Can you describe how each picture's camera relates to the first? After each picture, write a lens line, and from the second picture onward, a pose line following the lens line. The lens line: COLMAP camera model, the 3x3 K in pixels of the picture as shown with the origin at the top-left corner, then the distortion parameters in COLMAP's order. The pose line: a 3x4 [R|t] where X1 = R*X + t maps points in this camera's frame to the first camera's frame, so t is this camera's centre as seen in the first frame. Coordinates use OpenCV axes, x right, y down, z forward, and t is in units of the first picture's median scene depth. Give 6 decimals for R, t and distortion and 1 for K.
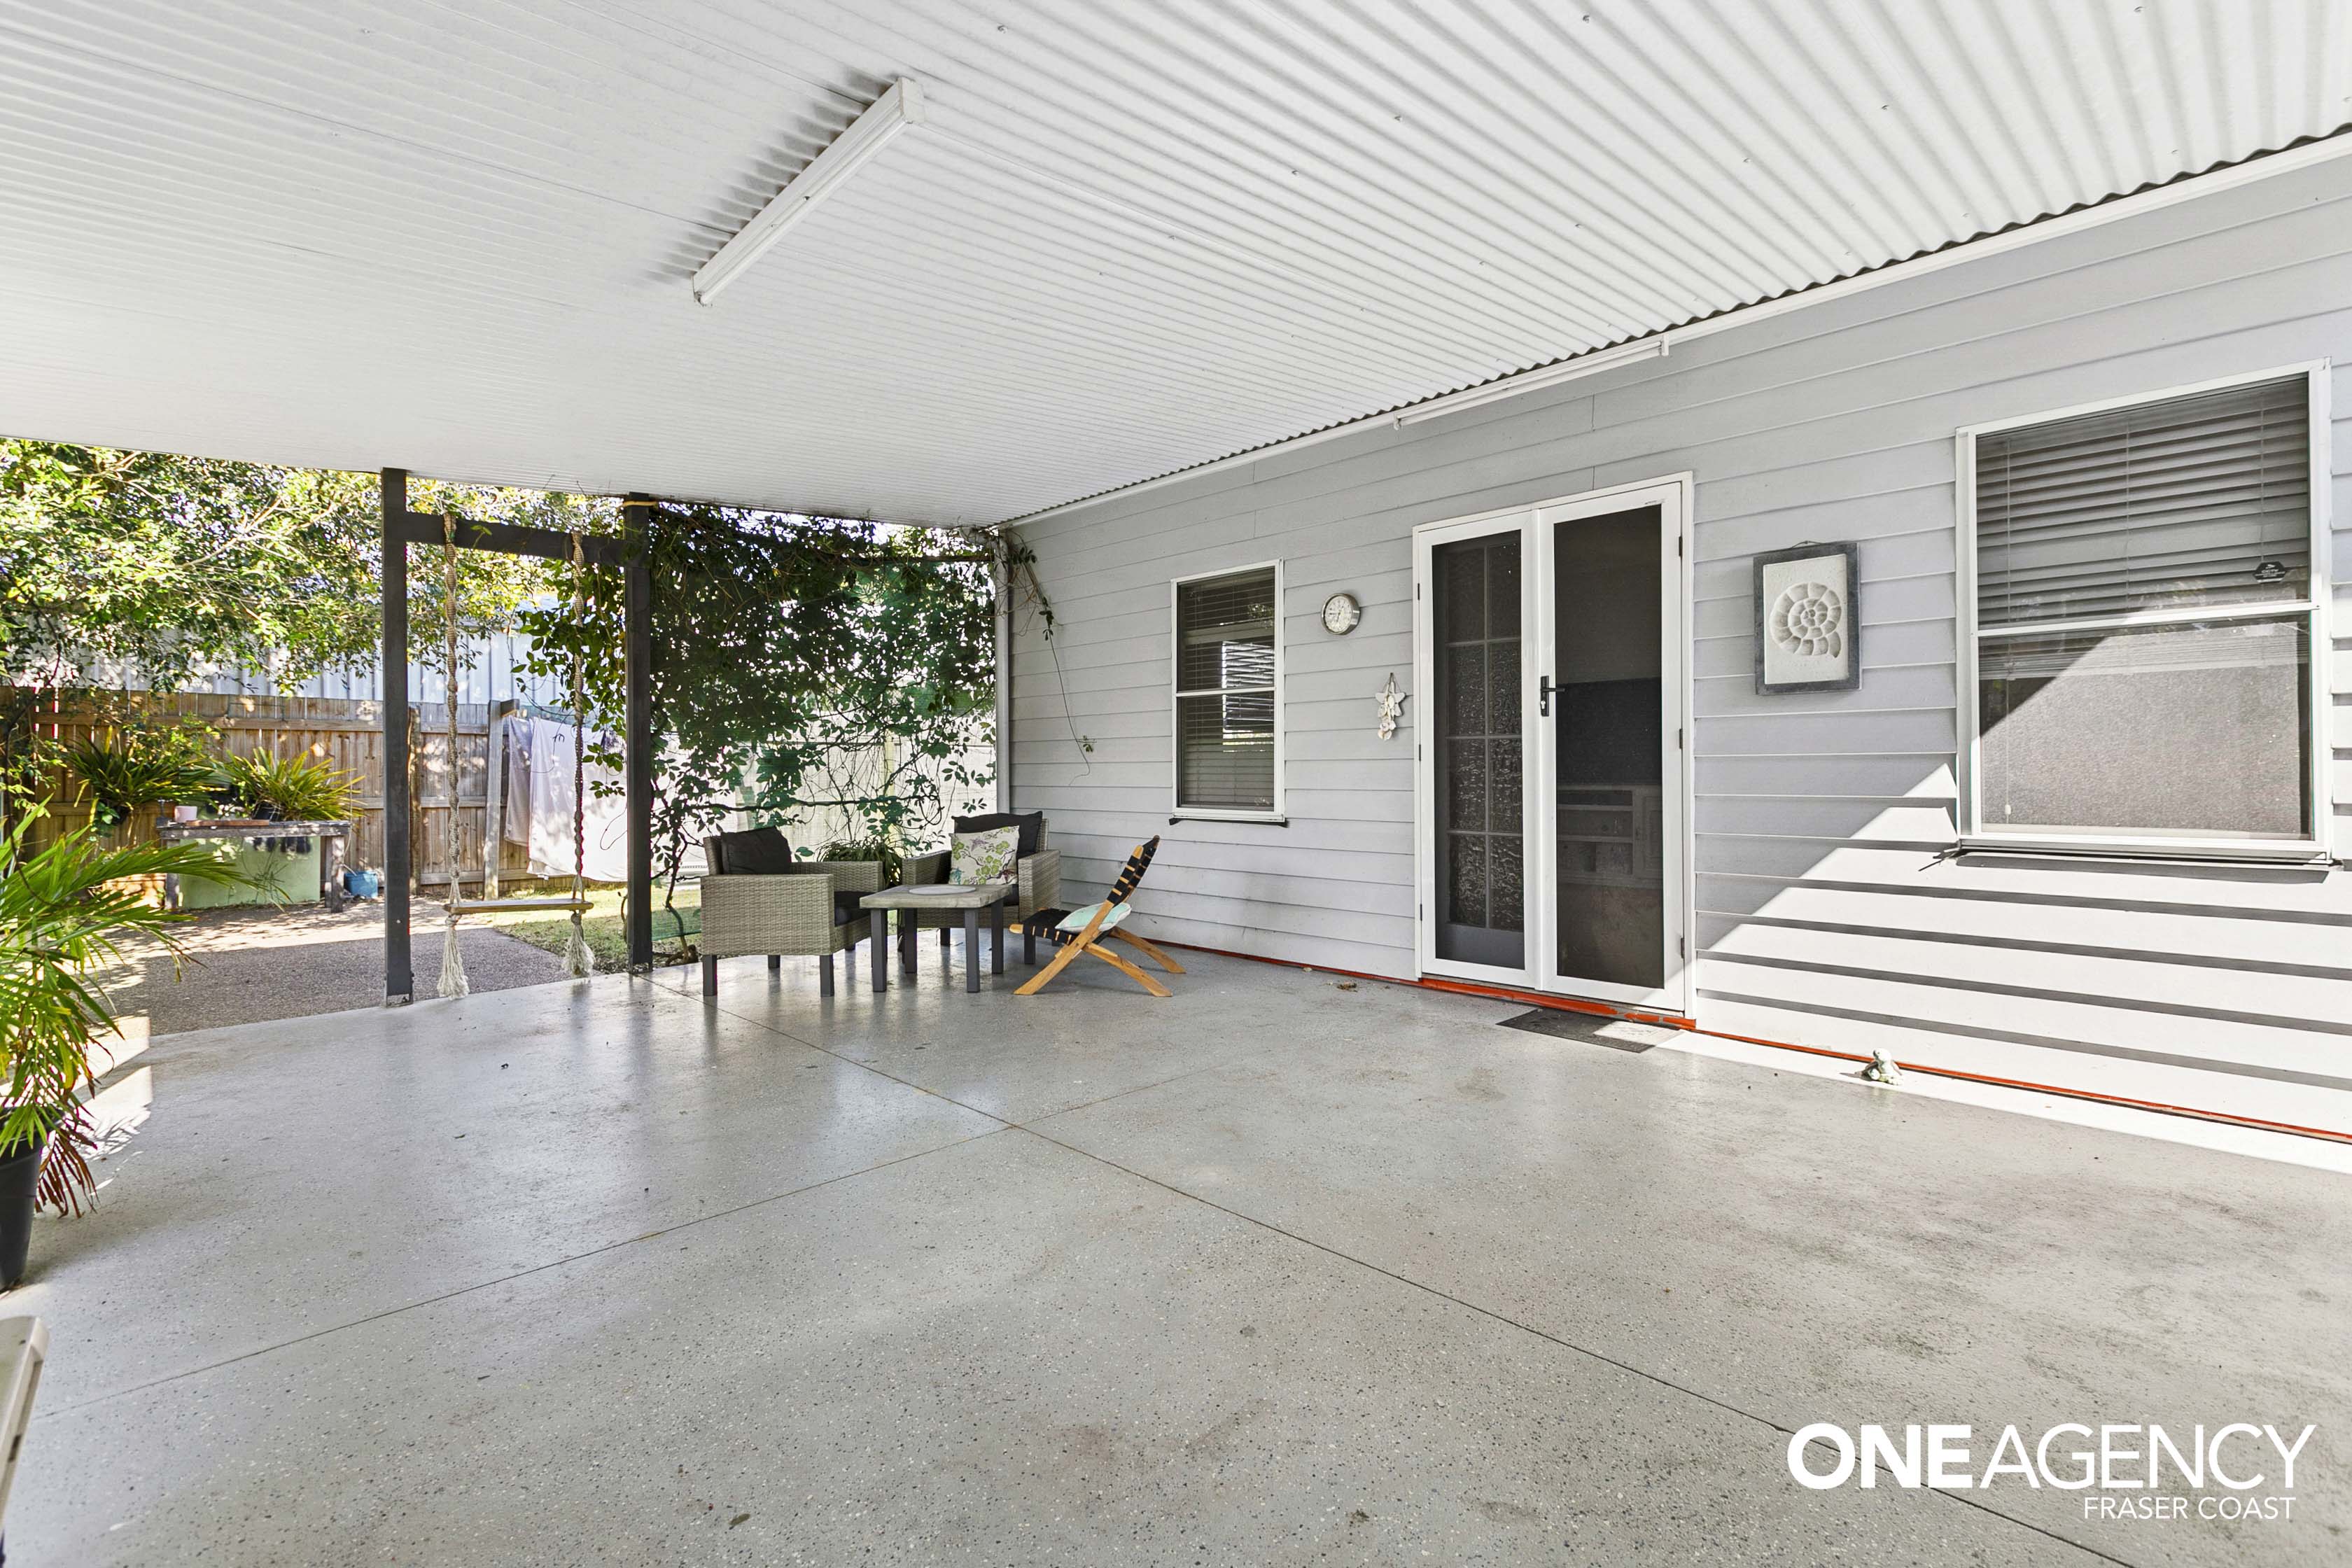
lens RADIAL K [[1082.5, 0, 1173.4], [0, 1082.5, 775.6], [0, 0, 1]] dist [-0.004115, 0.000162]
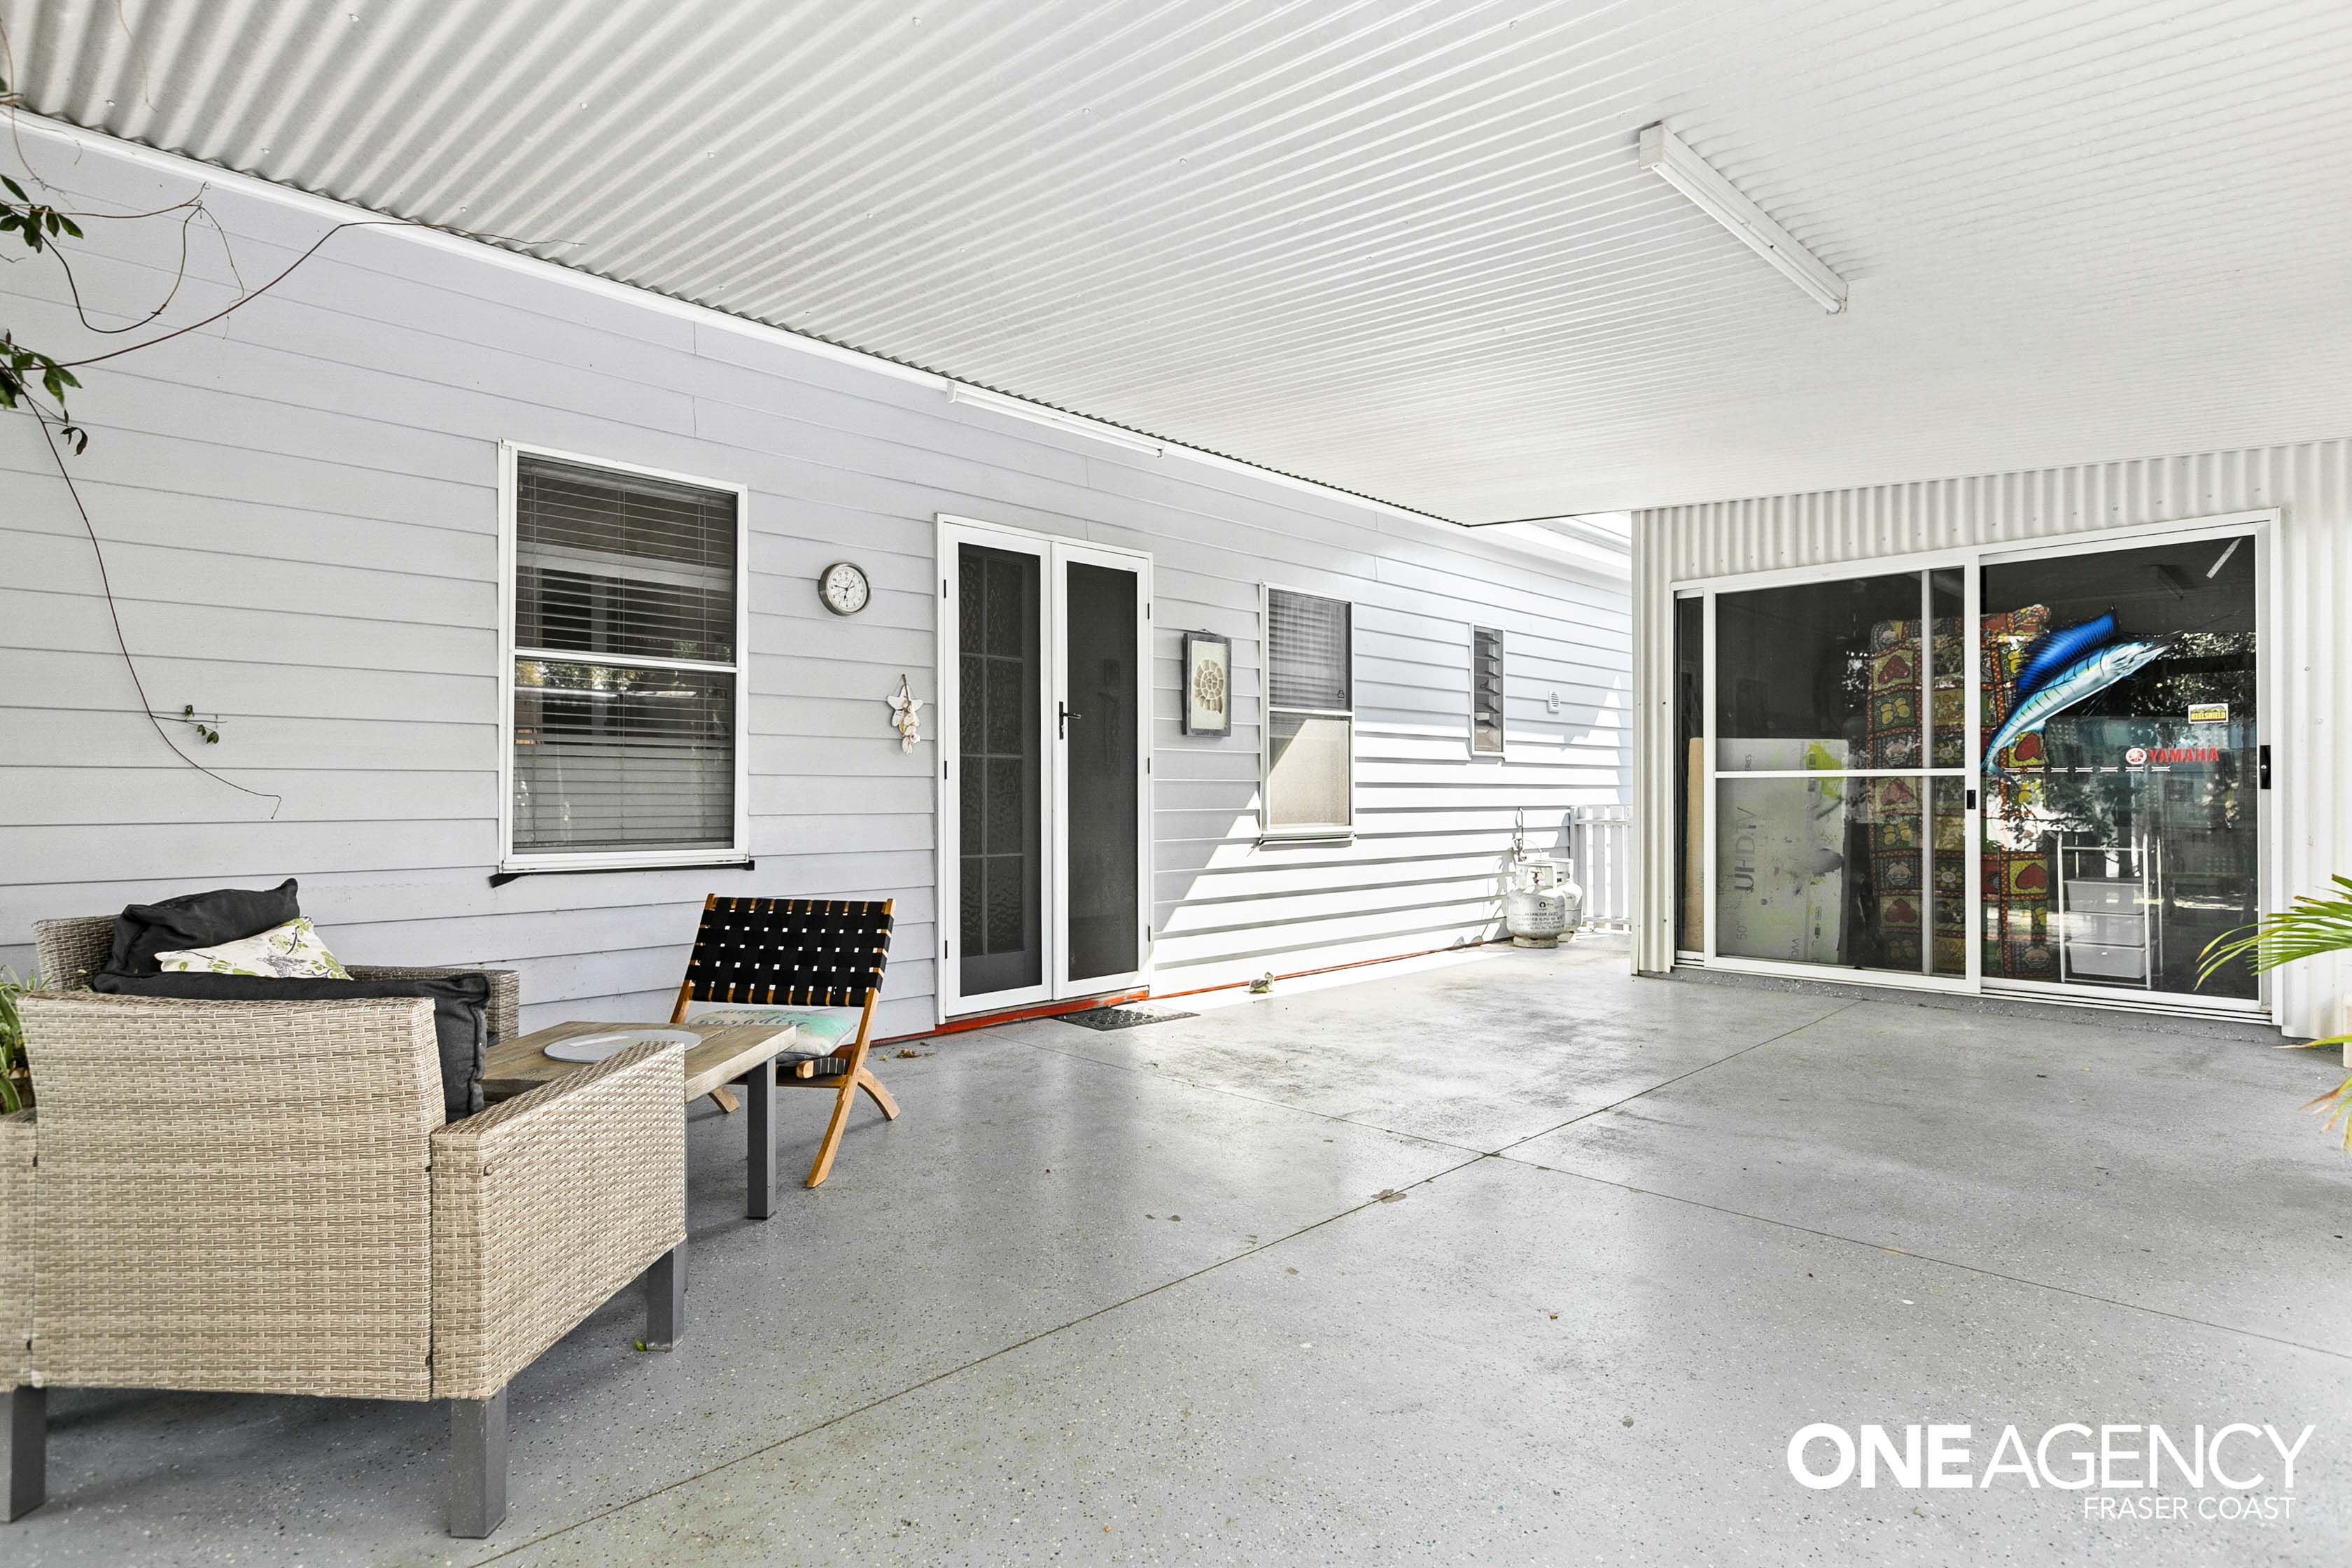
lens RADIAL K [[1260.7, 0, 1173.6], [0, 1260.7, 787.9], [0, 0, 1]] dist [0.005319, 0.000735]
pose [[-0.038567, 0.007790, 0.999226, -0.986125], [0.003246, 0.999965, -0.007671, 0.002579], [-0.999251, 0.002947, -0.038590, 1.033664]]
